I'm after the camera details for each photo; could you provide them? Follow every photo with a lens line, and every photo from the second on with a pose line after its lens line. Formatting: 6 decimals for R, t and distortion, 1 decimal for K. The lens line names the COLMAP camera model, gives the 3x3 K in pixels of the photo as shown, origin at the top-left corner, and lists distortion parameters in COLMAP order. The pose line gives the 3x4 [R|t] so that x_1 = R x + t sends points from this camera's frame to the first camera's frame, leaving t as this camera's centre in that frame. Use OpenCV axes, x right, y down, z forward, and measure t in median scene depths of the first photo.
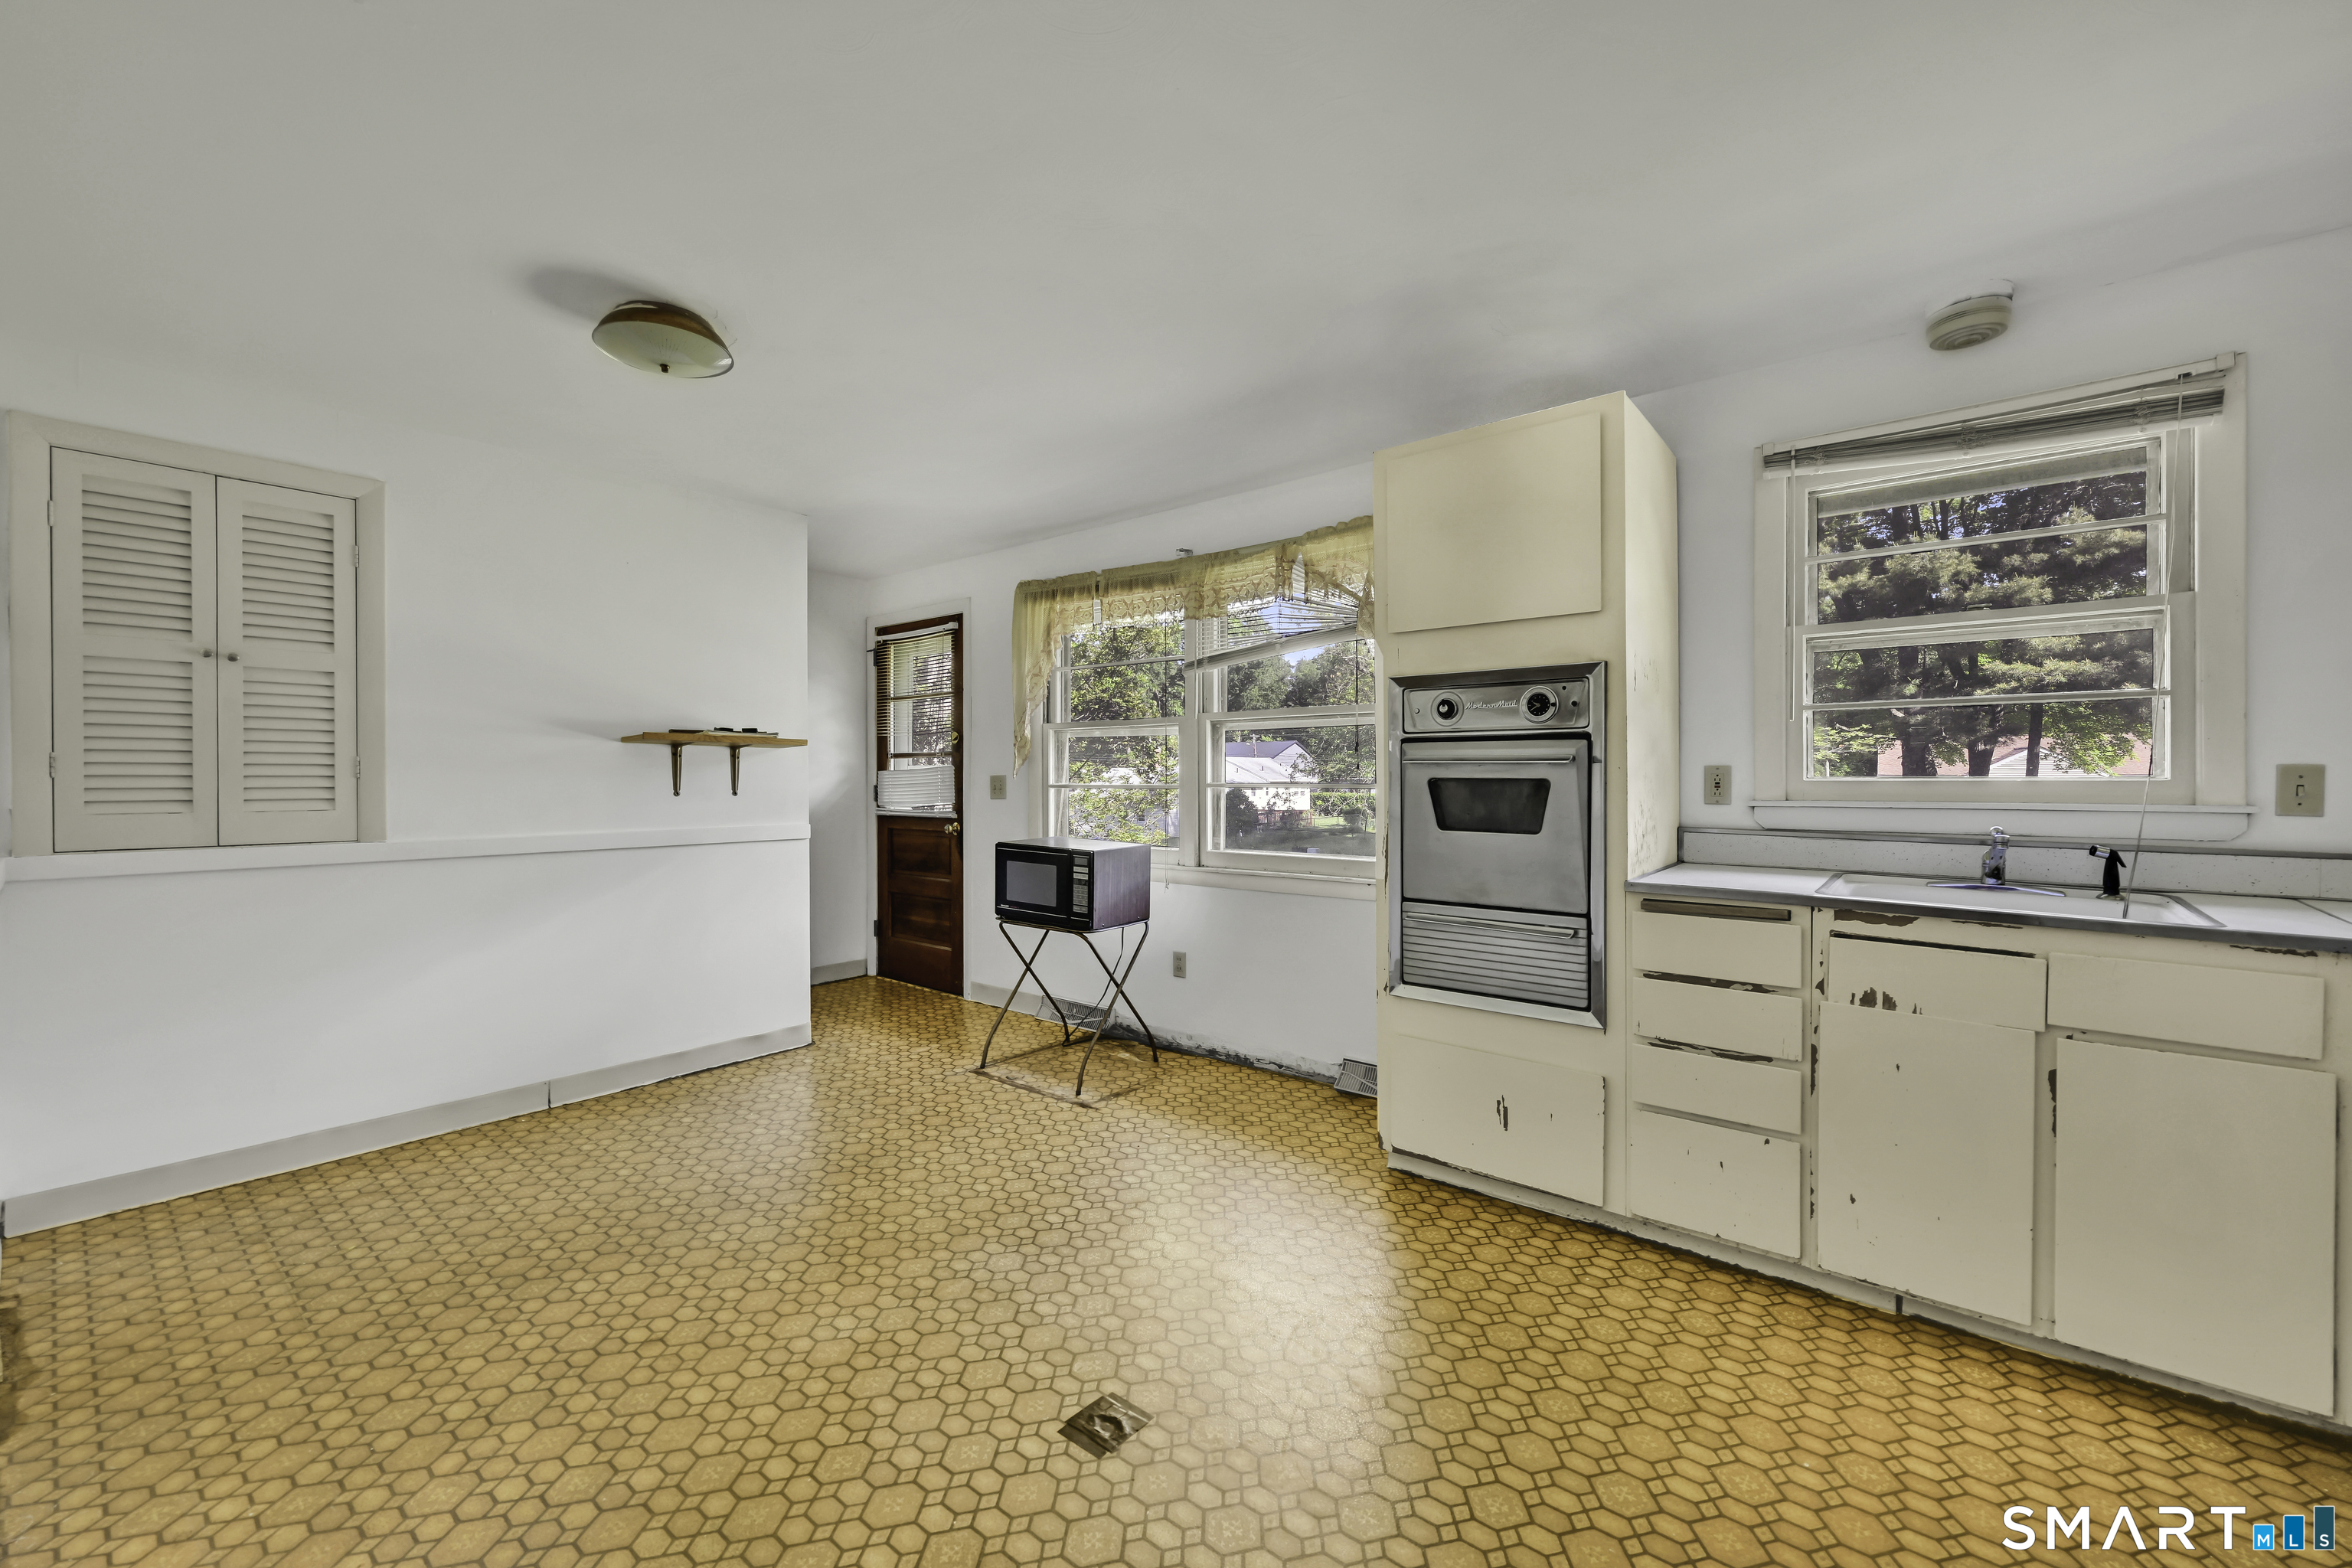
lens RADIAL K [[927.7, 0, 1175.9], [0, 927.7, 784.5], [0, 0, 1]] dist [0.000343, -0.000044]
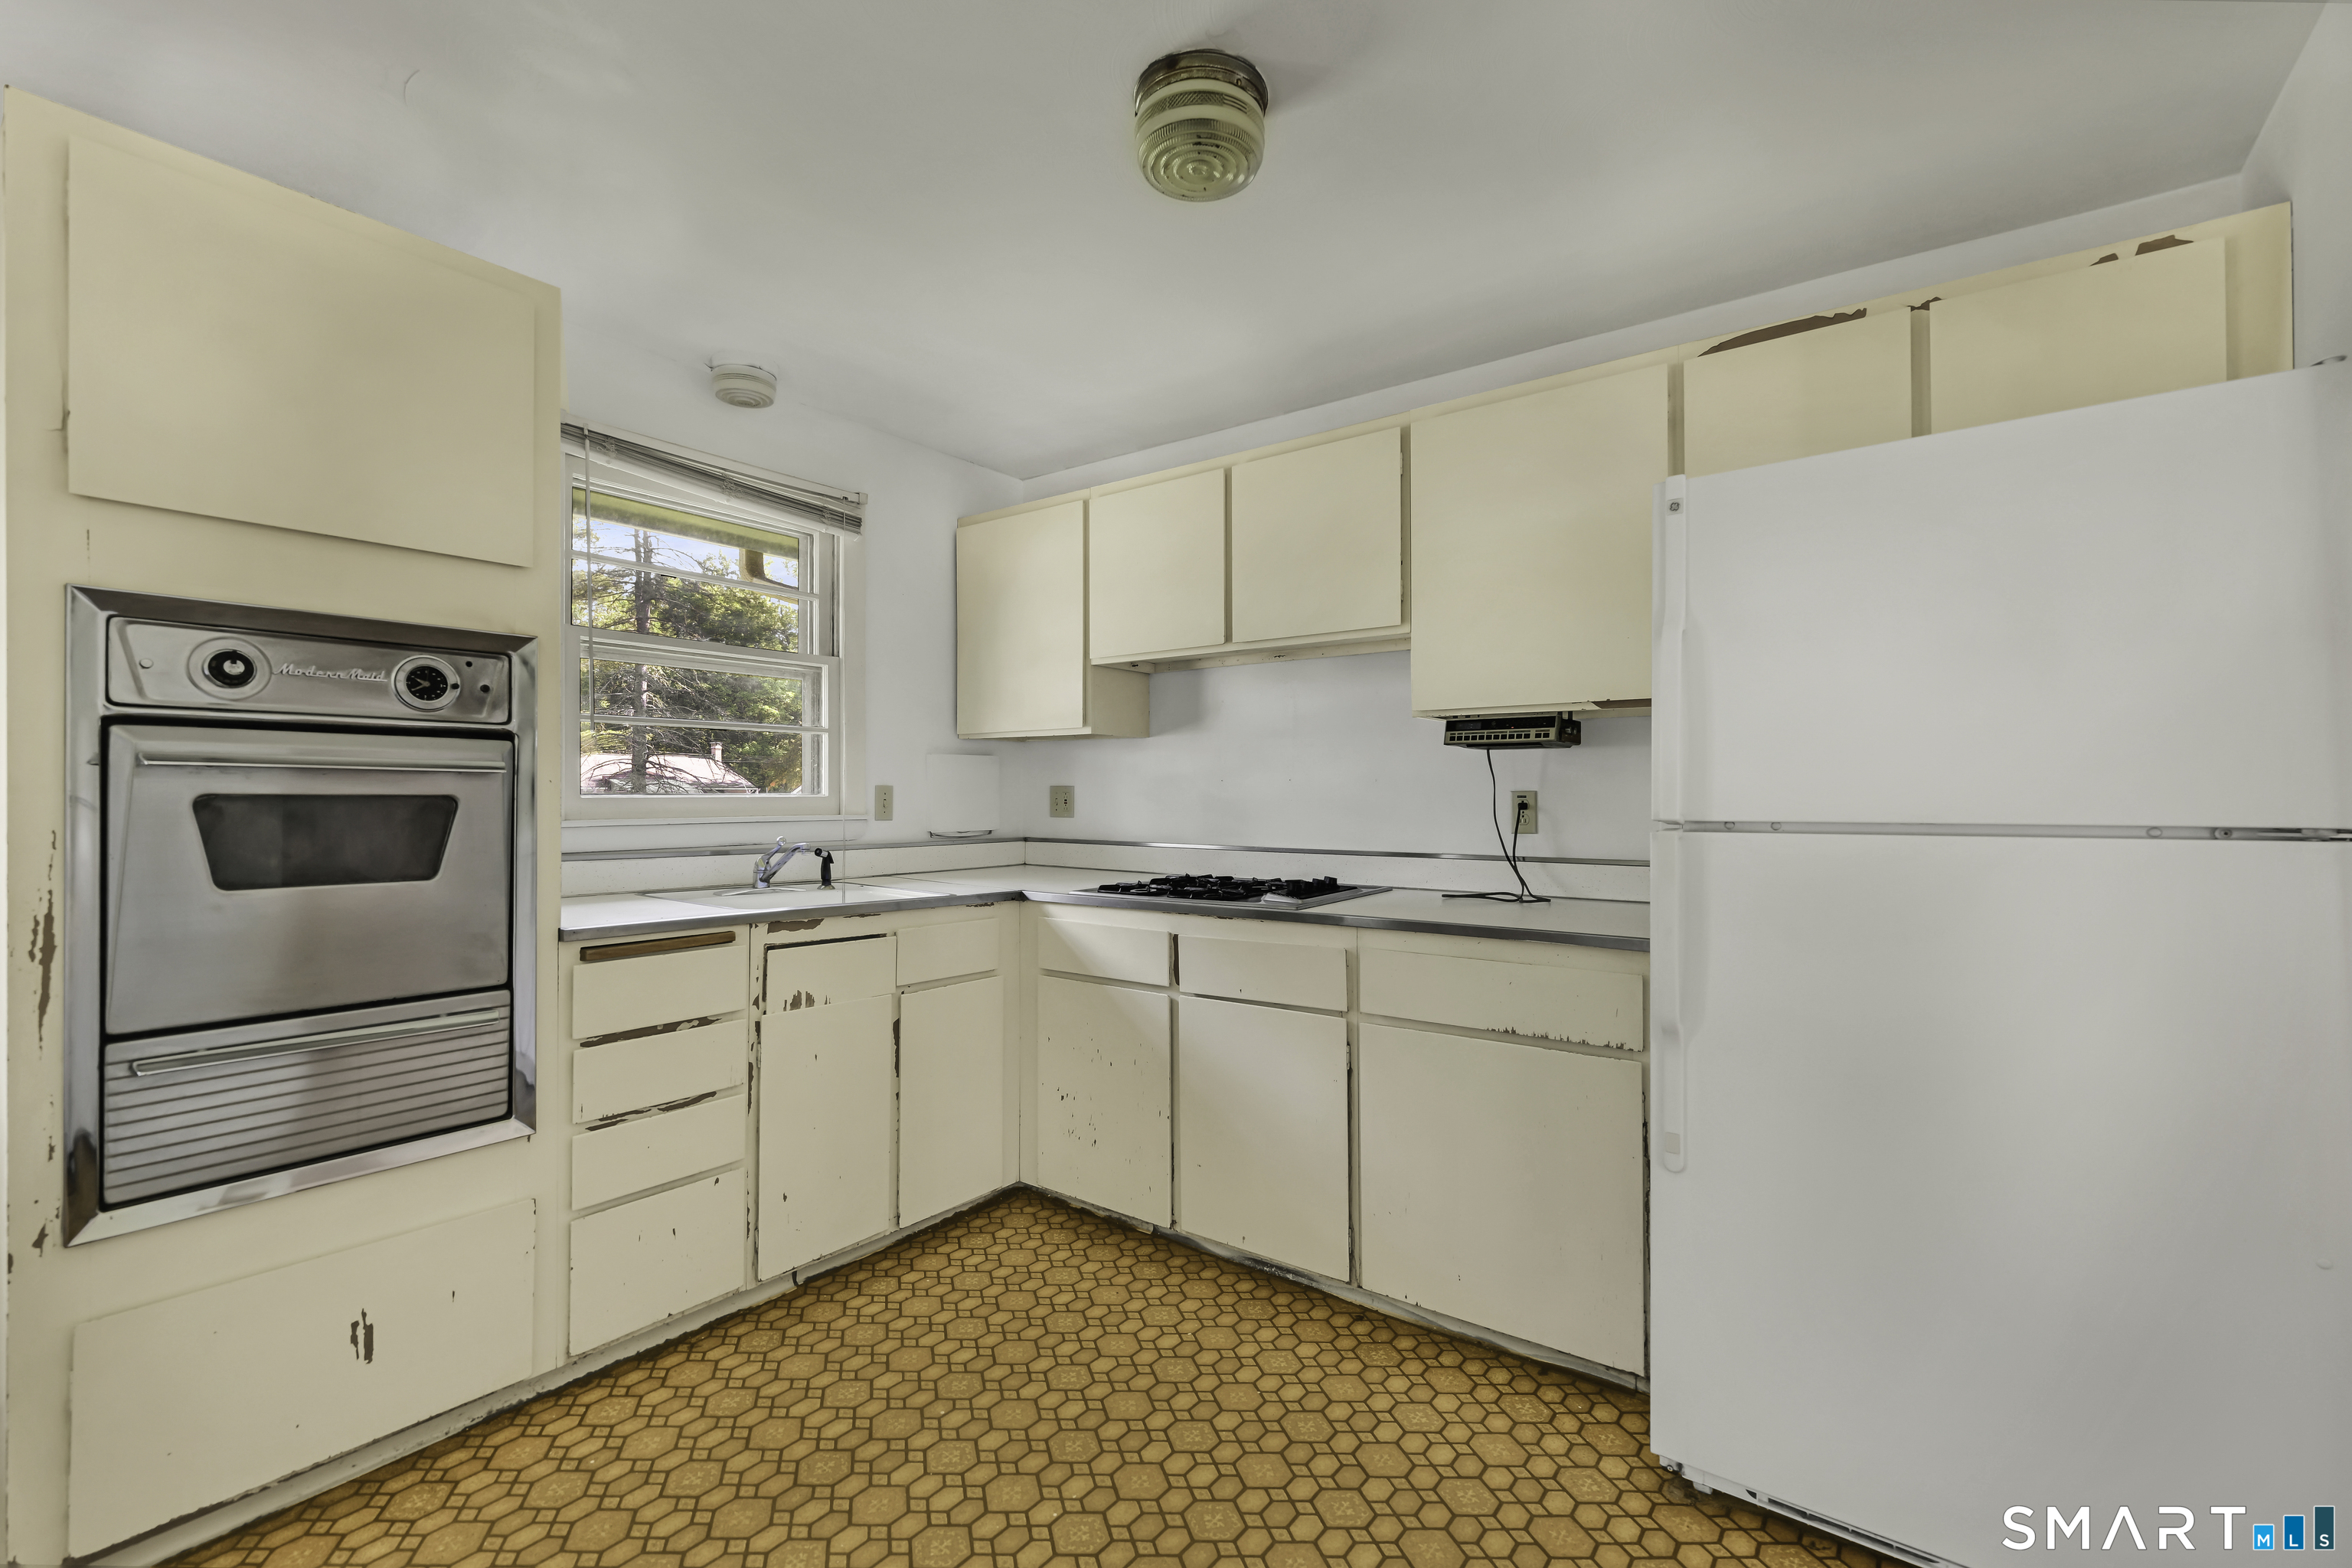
lens RADIAL K [[1010.9, 0, 1177.3], [0, 1010.9, 796.1], [0, 0, 1]] dist [0.003544, -0.000265]
pose [[-0.045834, -0.001598, 0.998948, -0.389366], [0.006920, 0.999974, 0.001917, -0.003954], [-0.998925, 0.007001, -0.045822, 0.550601]]
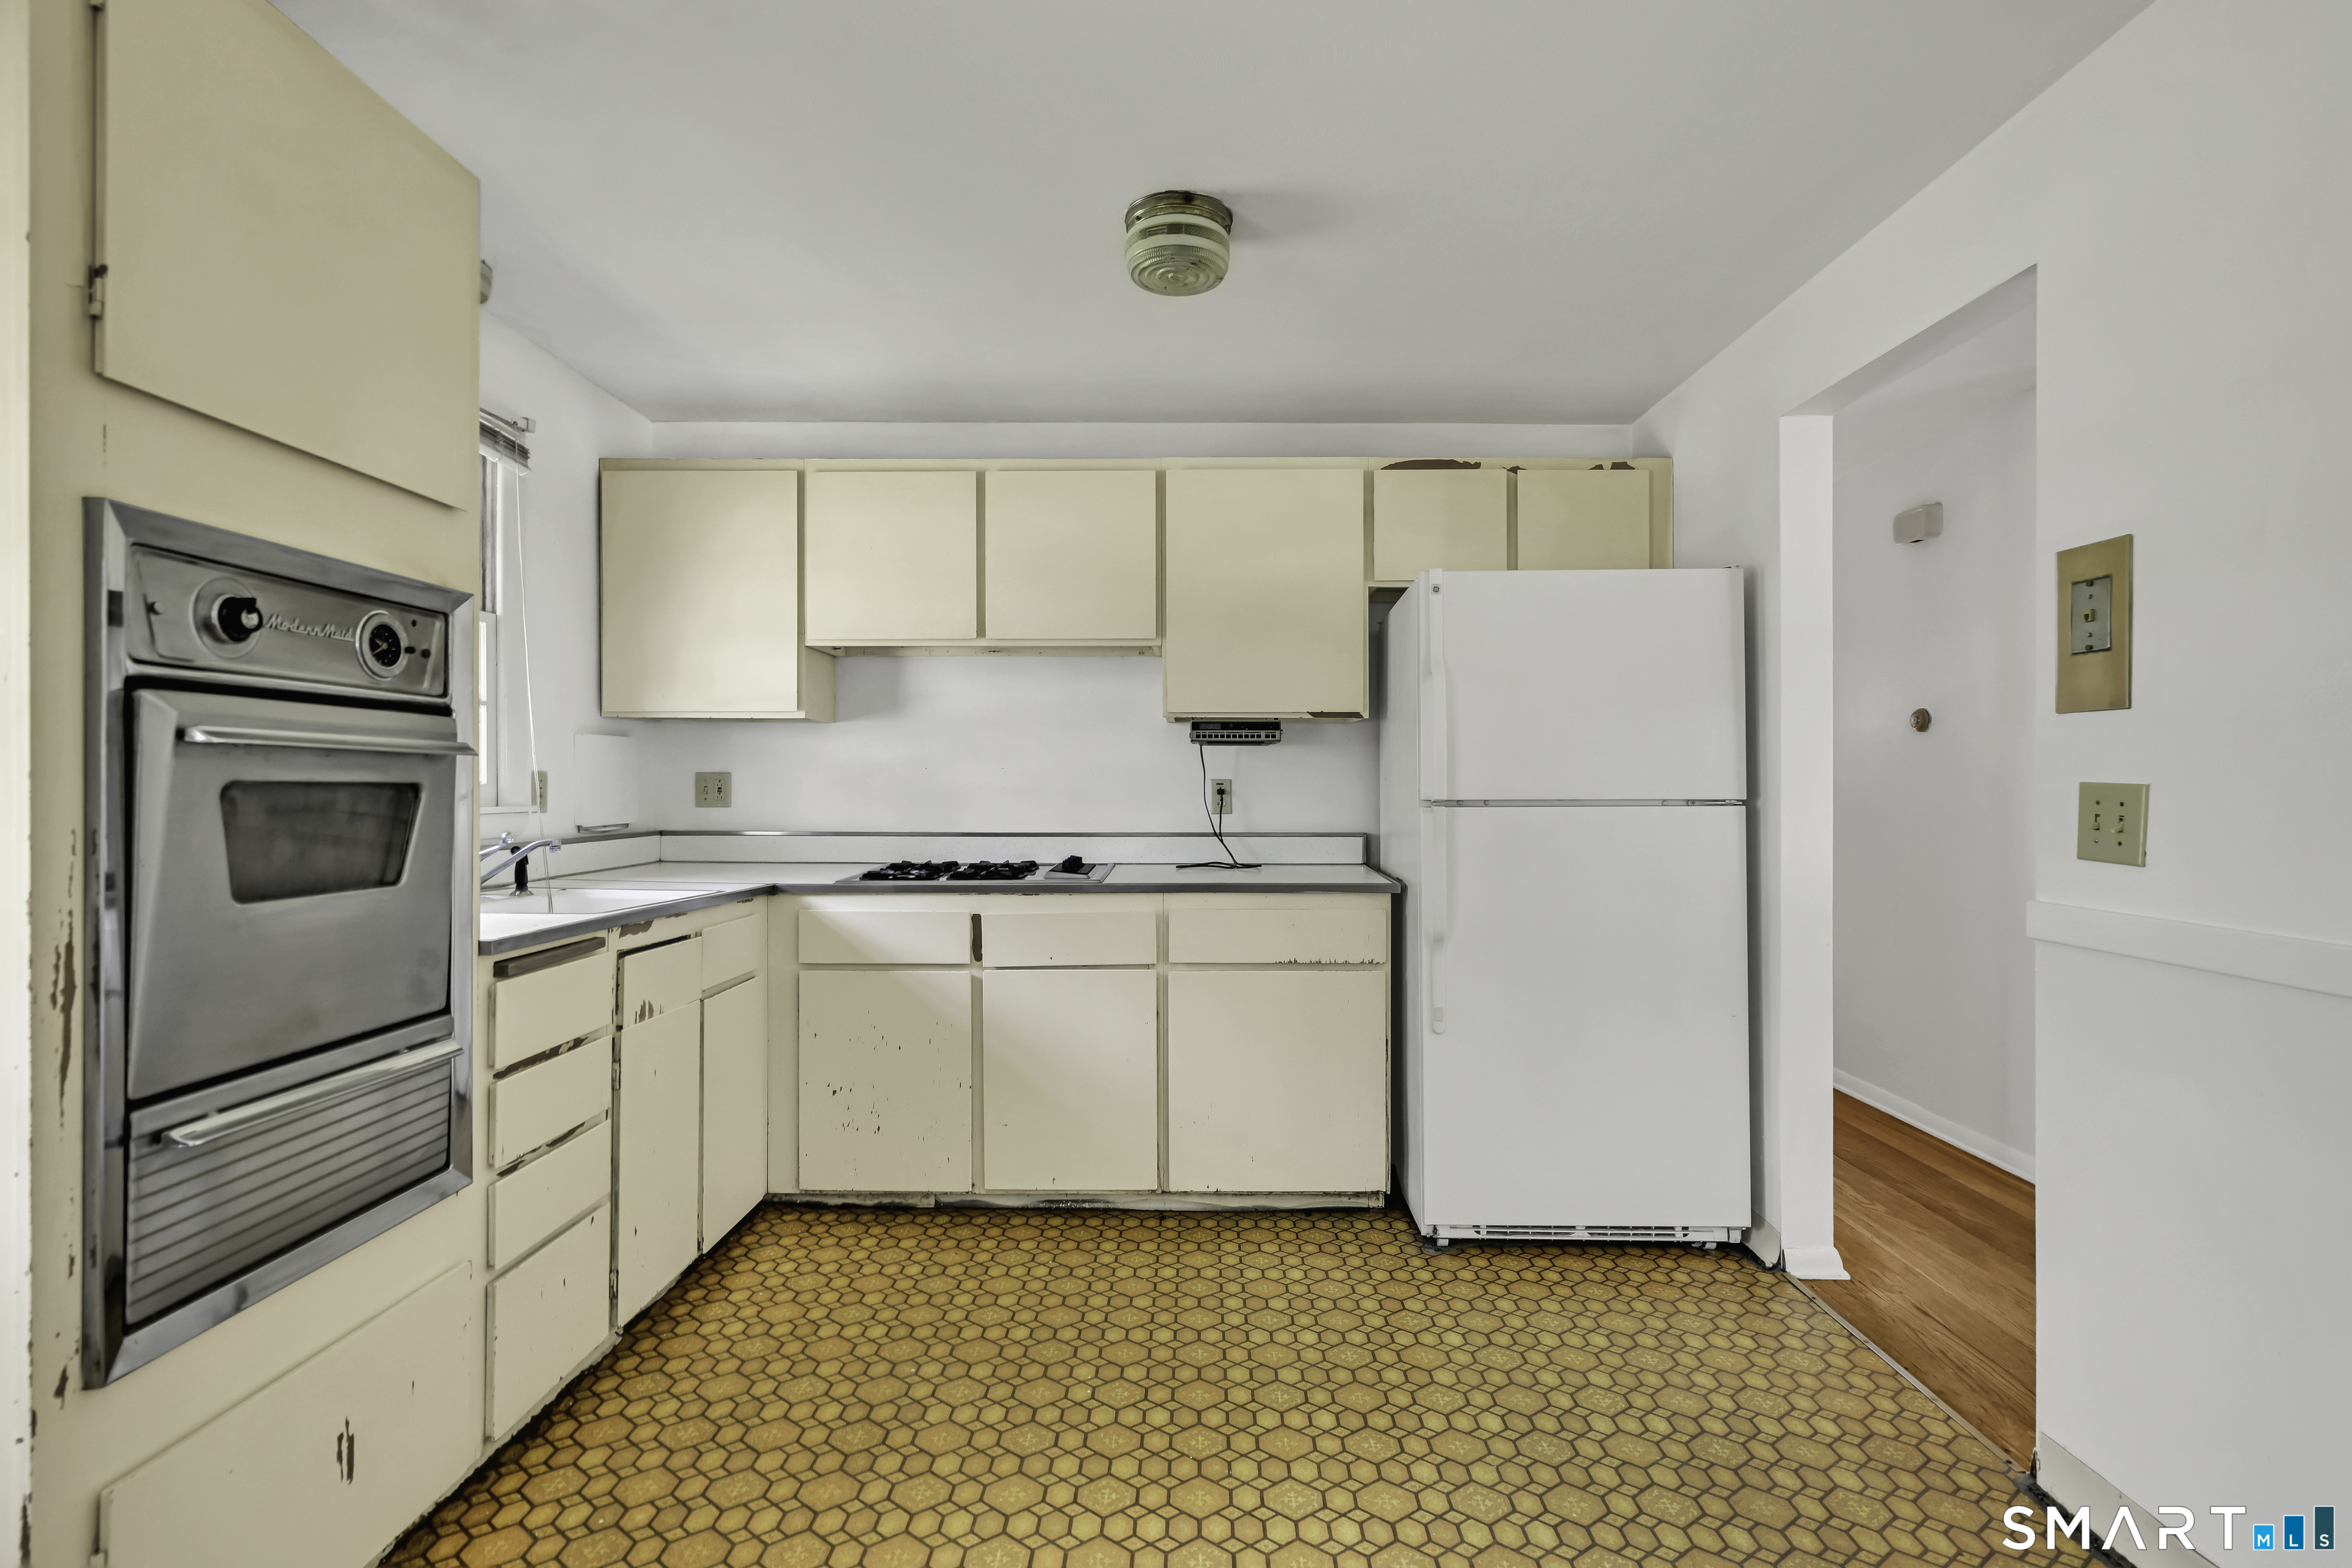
lens RADIAL K [[1114.9, 0, 1173.7], [0, 1114.9, 793.8], [0, 0, 1]] dist [-0.003965, -0.000611]
pose [[-0.623402, -0.008509, 0.781855, -0.439264], [0.004623, 0.999883, 0.014568, -0.007753], [-0.781888, 0.012696, -0.623290, 1.151160]]
